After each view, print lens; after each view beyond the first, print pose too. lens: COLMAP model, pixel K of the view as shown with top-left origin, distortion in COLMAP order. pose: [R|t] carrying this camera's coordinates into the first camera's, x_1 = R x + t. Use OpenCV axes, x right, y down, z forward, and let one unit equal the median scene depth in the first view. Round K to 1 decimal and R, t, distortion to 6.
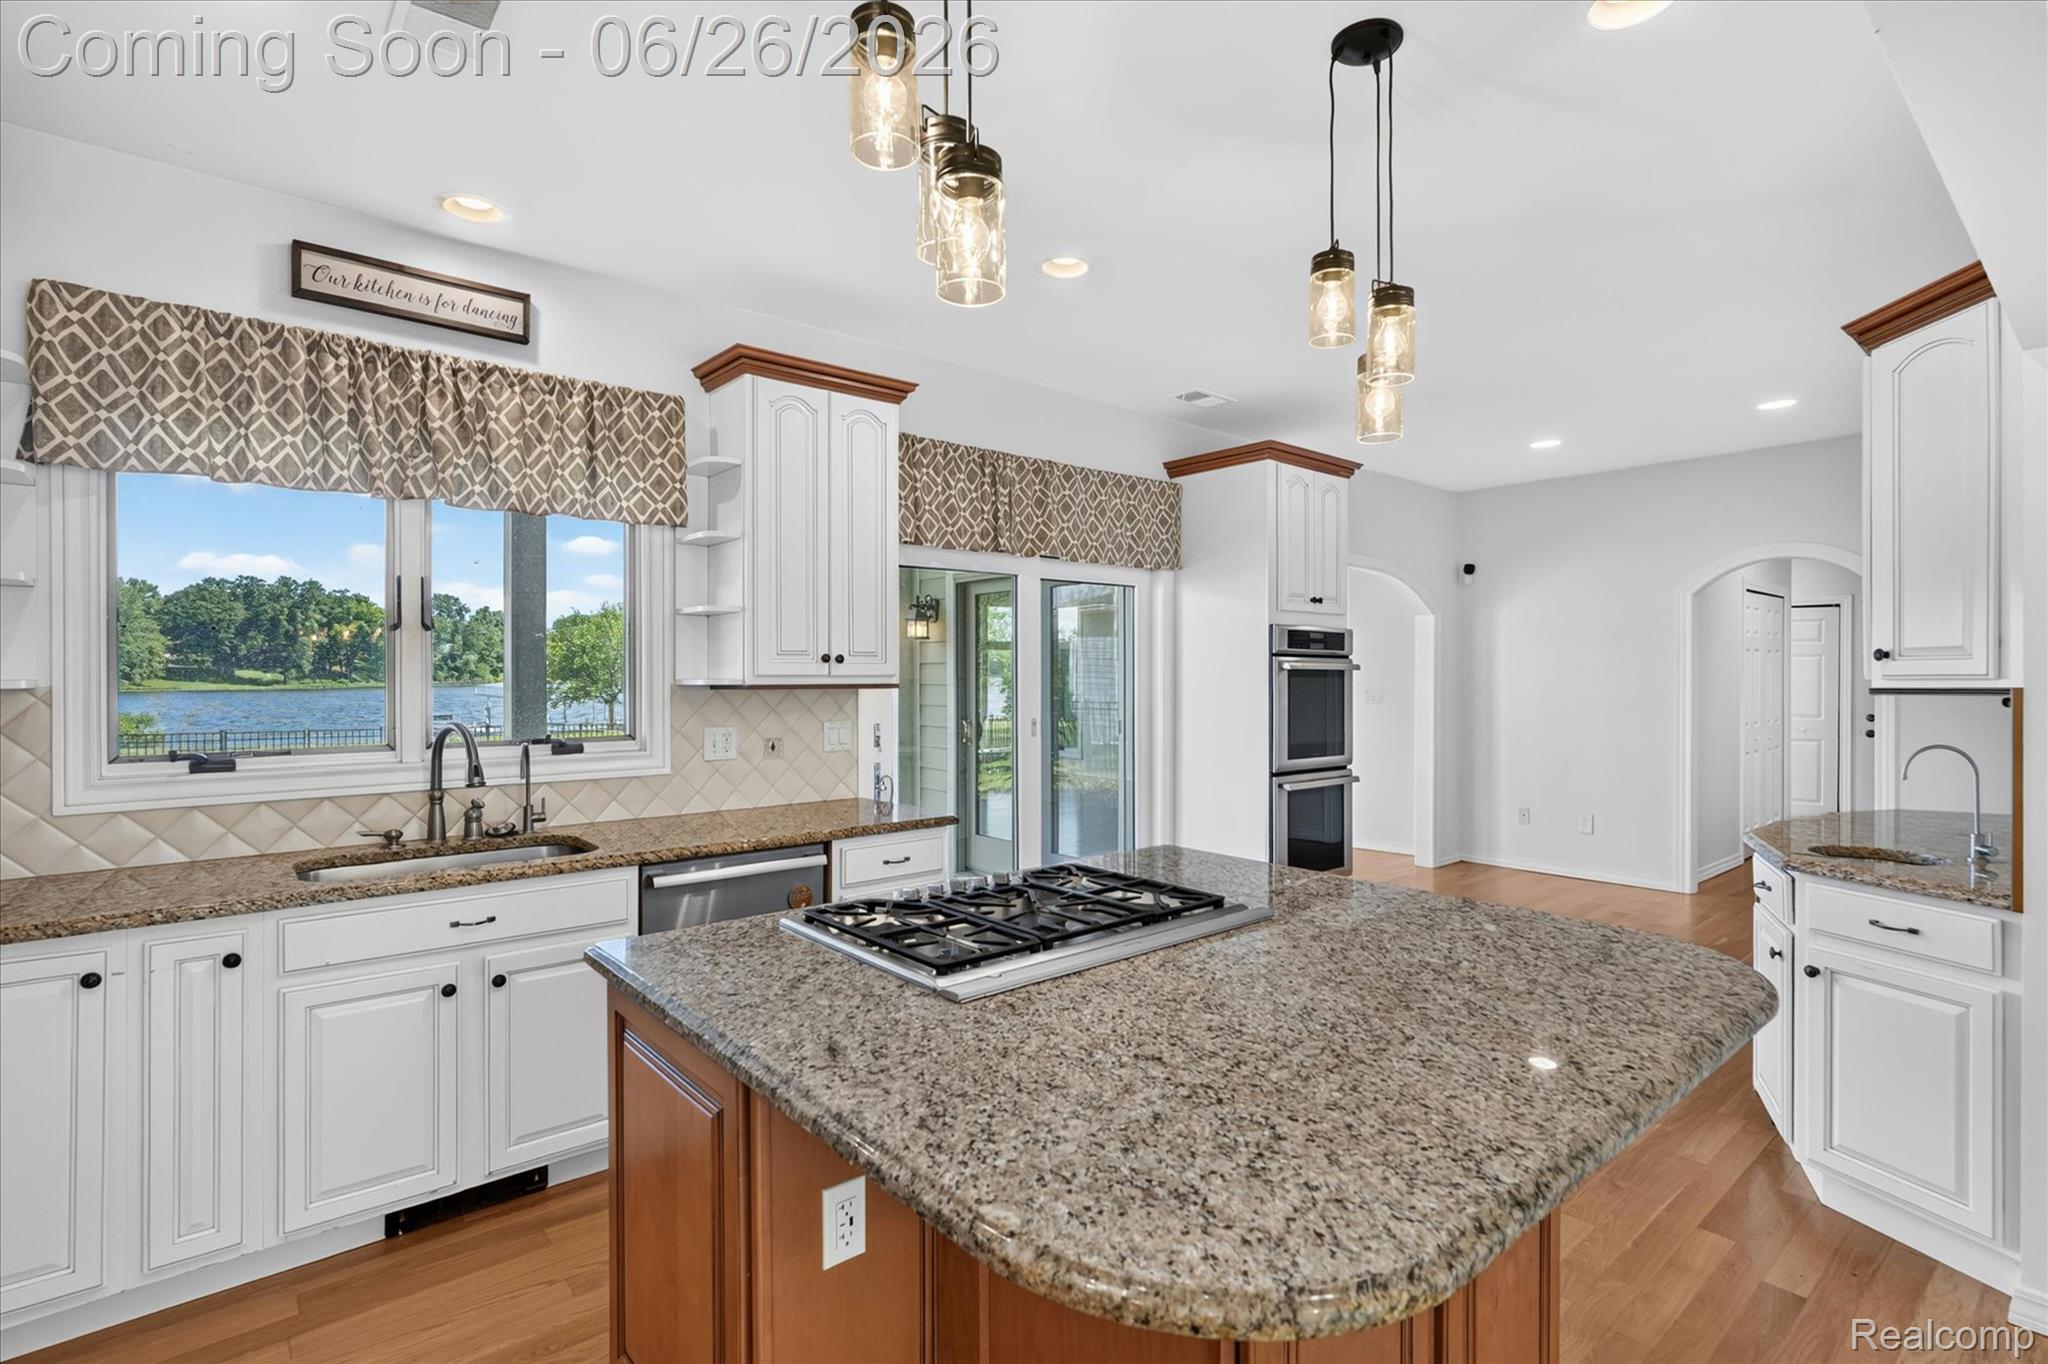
lens RADIAL K [[985.2, 0, 1022.4], [0, 985.2, 670.5], [0, 0, 1]] dist [-0.004369, -0.000185]
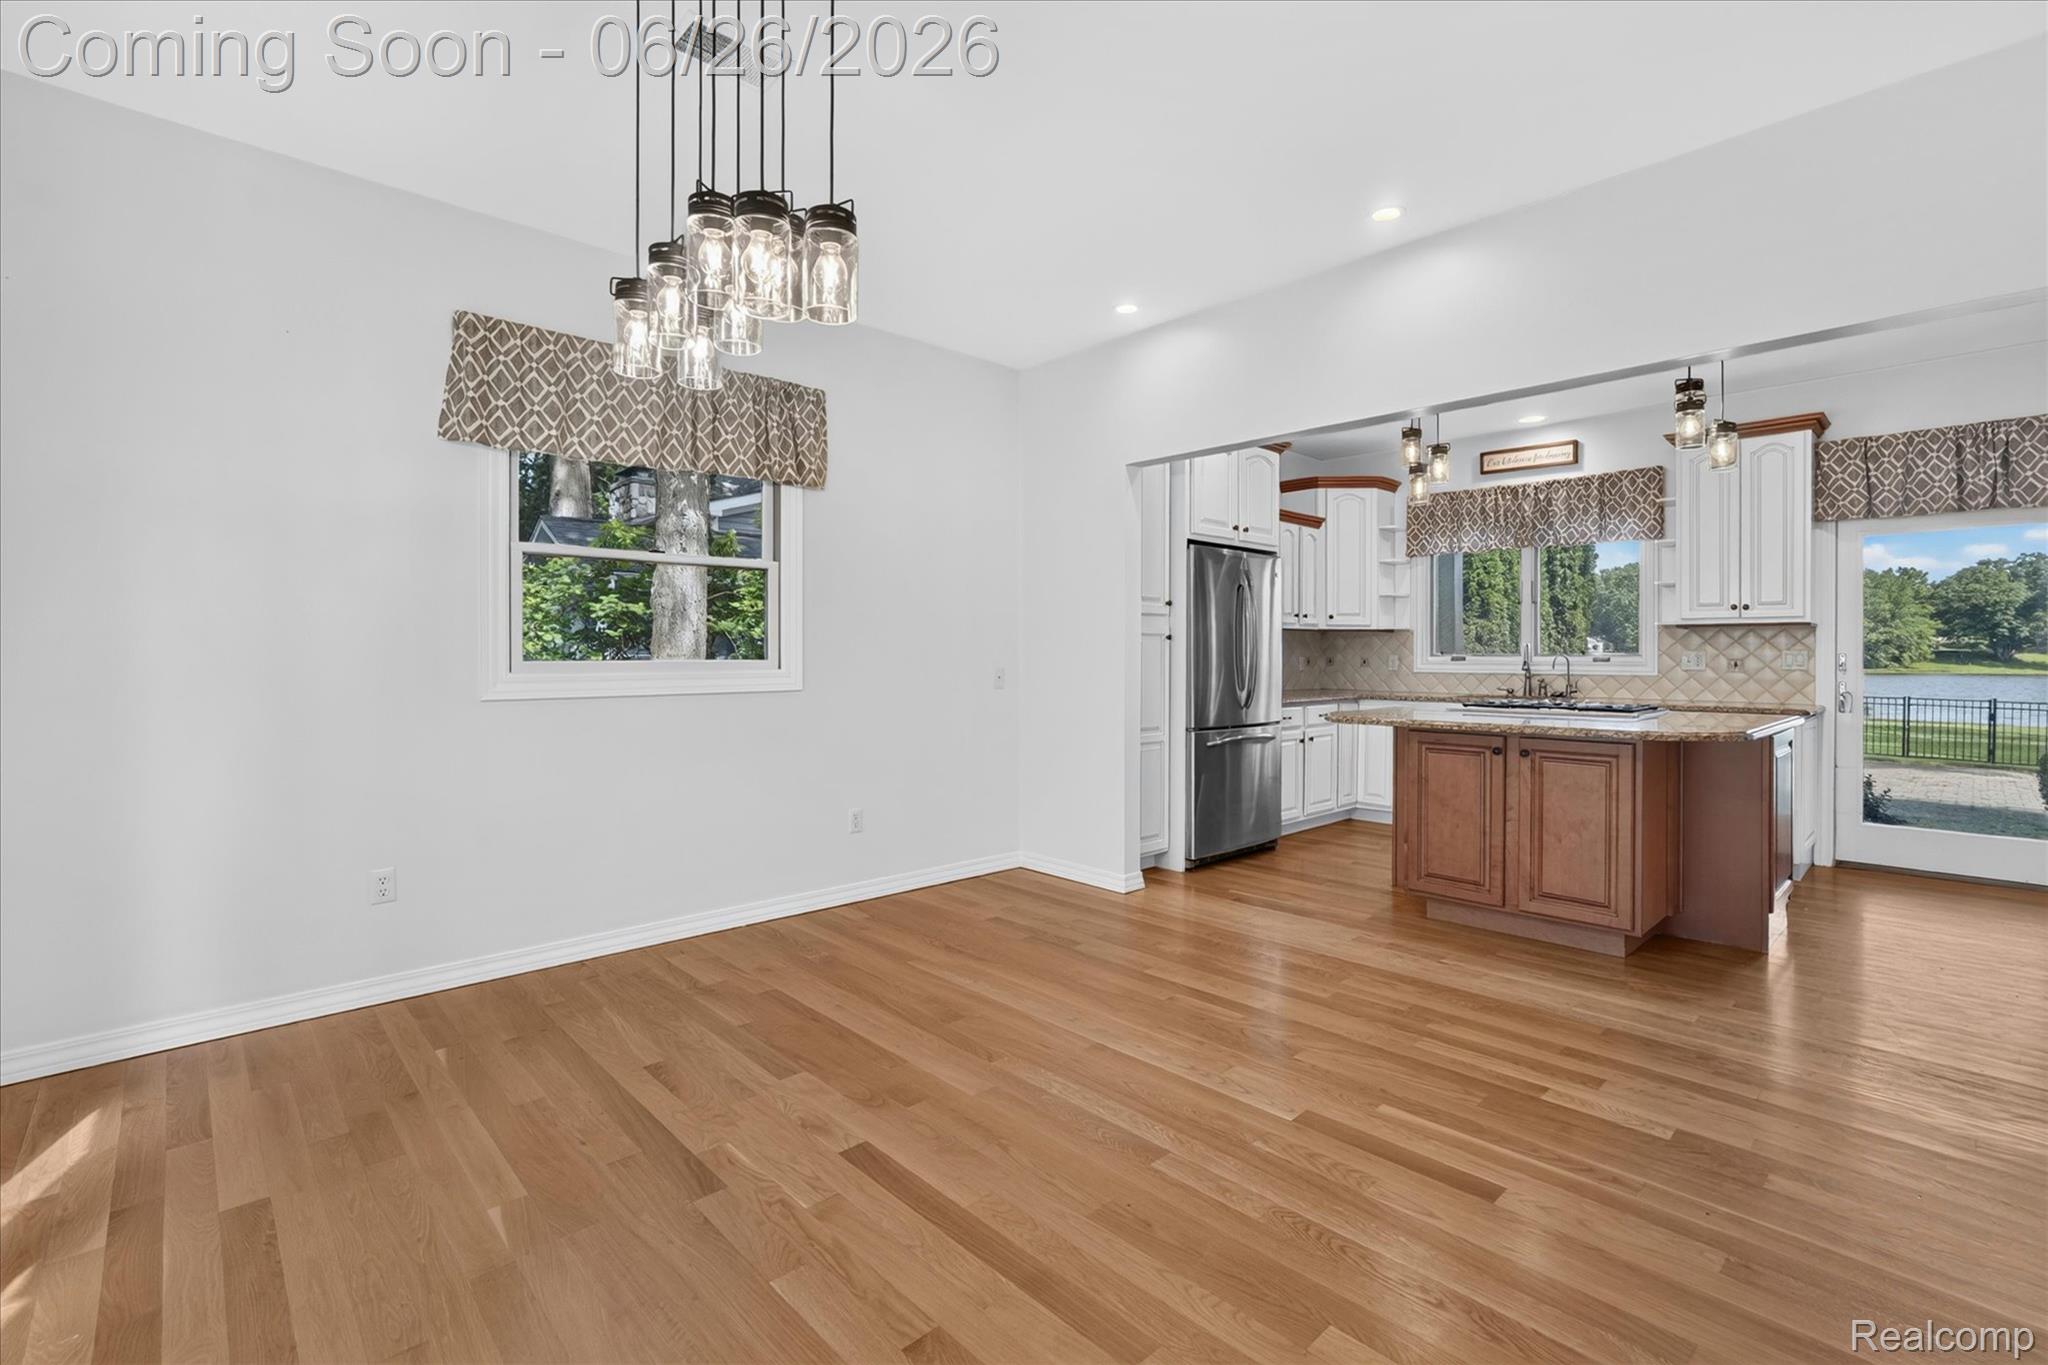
lens RADIAL K [[891.9, 0, 1027.3], [0, 891.9, 655.5], [0, 0, 1]] dist [-0.012920, 0.005014]
pose [[0.049943, 0.002876, -0.998748, 1.218176], [-0.001171, 0.999995, 0.002821, 0.065465], [0.998751, 0.001029, 0.049946, -0.234245]]
